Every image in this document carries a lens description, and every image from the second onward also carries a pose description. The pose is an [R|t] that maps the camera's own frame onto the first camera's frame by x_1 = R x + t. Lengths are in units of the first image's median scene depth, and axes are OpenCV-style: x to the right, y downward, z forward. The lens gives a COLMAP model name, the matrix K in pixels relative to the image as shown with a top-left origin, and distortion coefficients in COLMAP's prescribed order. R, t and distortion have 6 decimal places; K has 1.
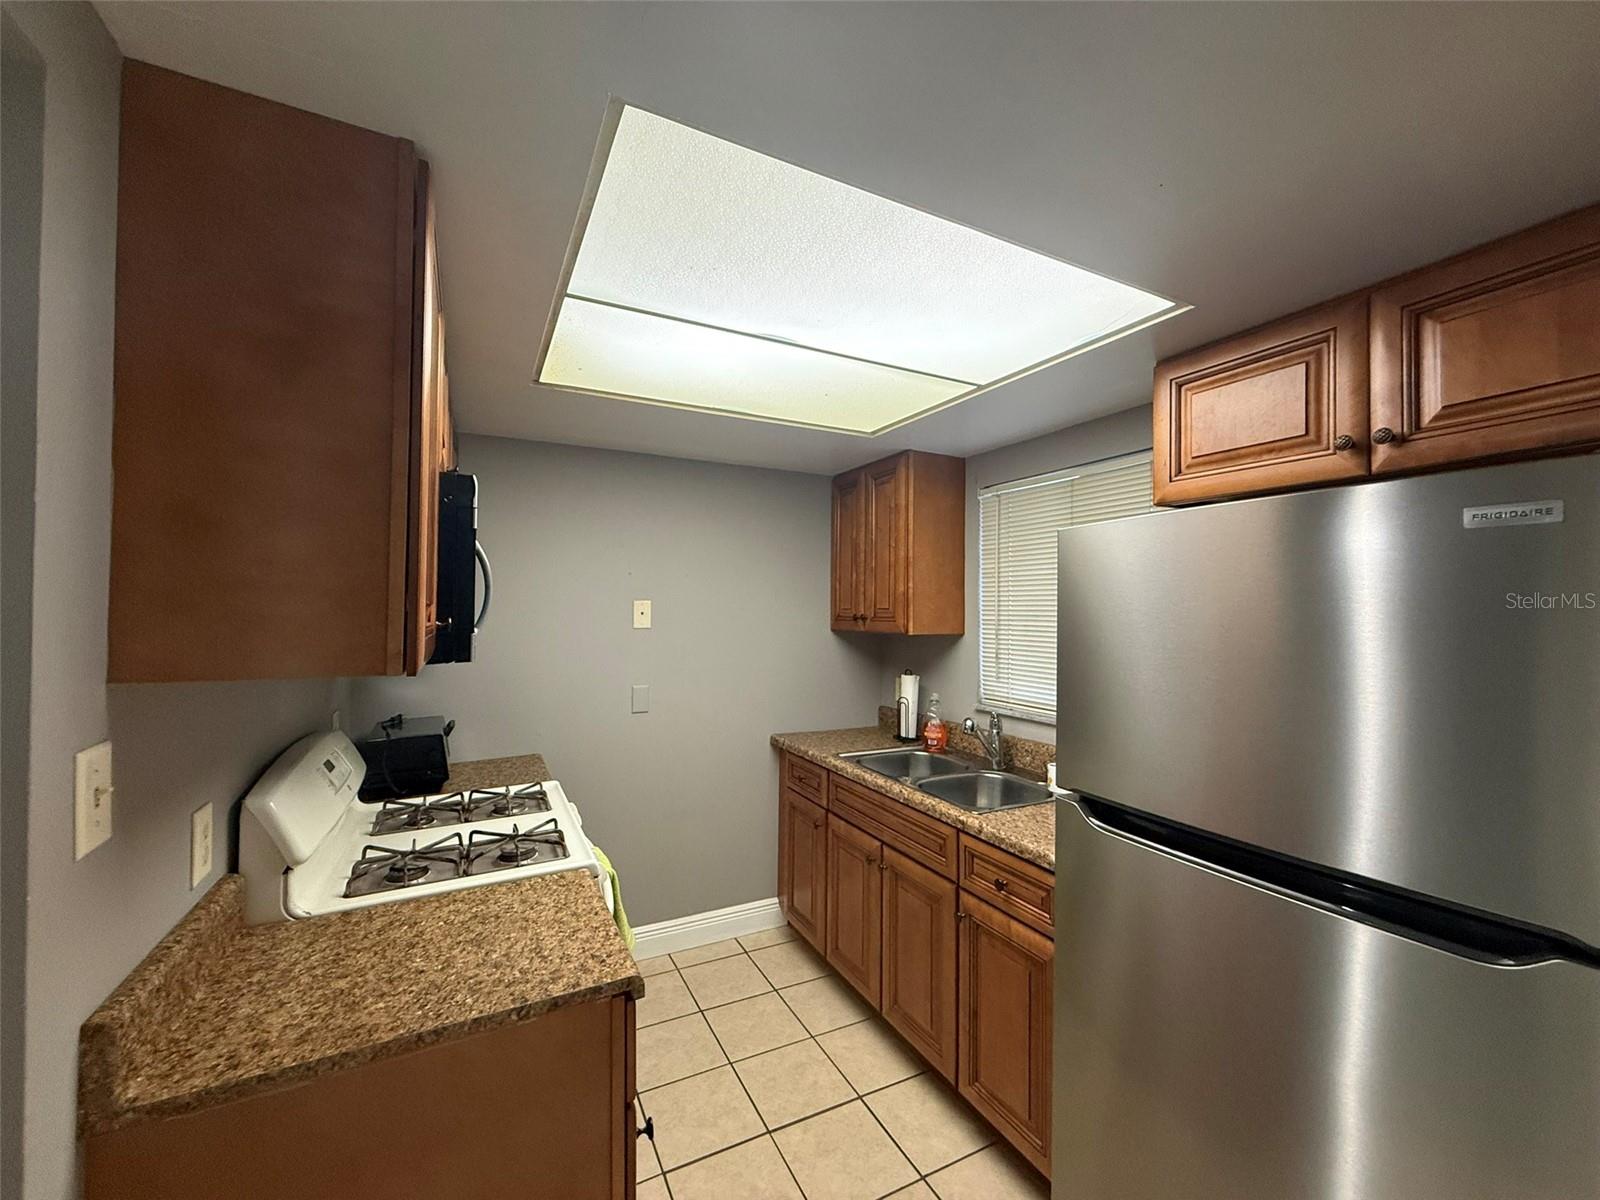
lens RADIAL K [[636.9, 0, 797.6], [0, 636.9, 606.9], [0, 0, 1]] dist [-0.000719, 0.000555]
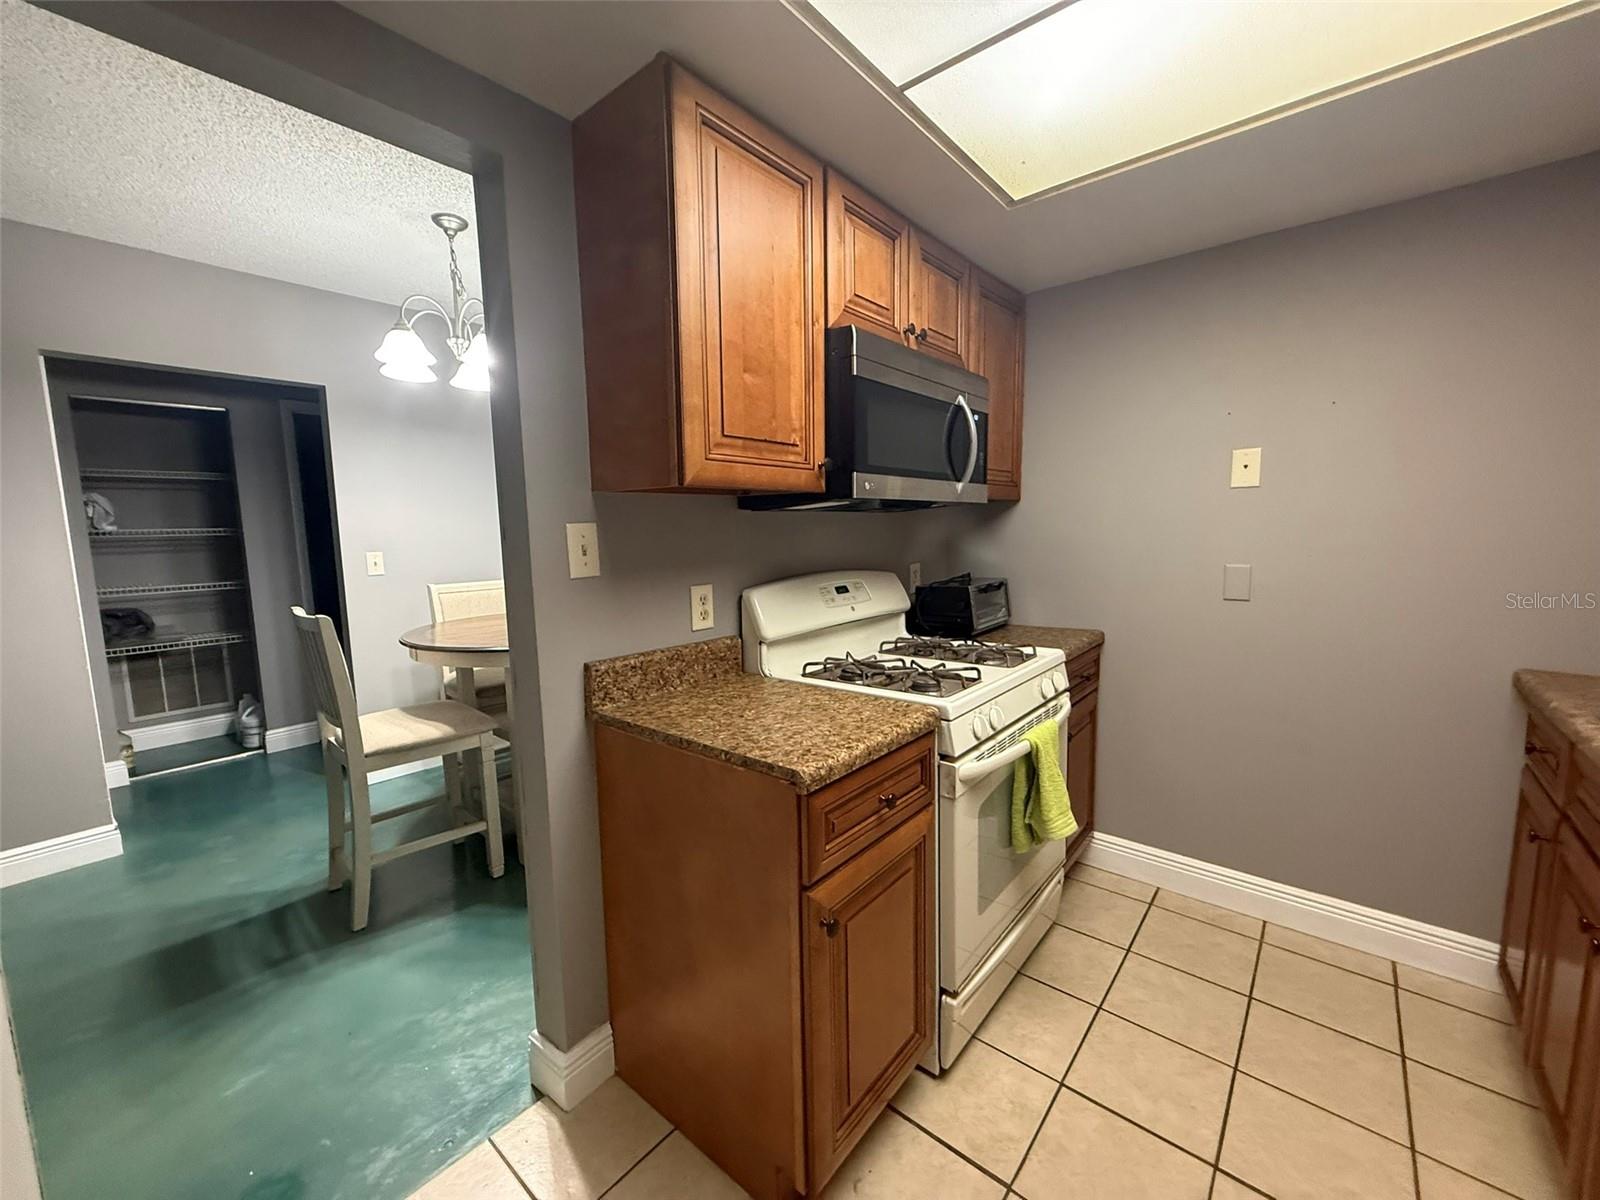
lens RADIAL K [[636.9, 0, 799.0], [0, 636.9, 607.0], [0, 0, 1]] dist [-0.000719, 0.000555]
pose [[0.384461, 0.100600, -0.917644, 0.253633], [0.026295, 0.992448, 0.119817, 0.070611], [0.922767, -0.070195, 0.378912, 0.235564]]
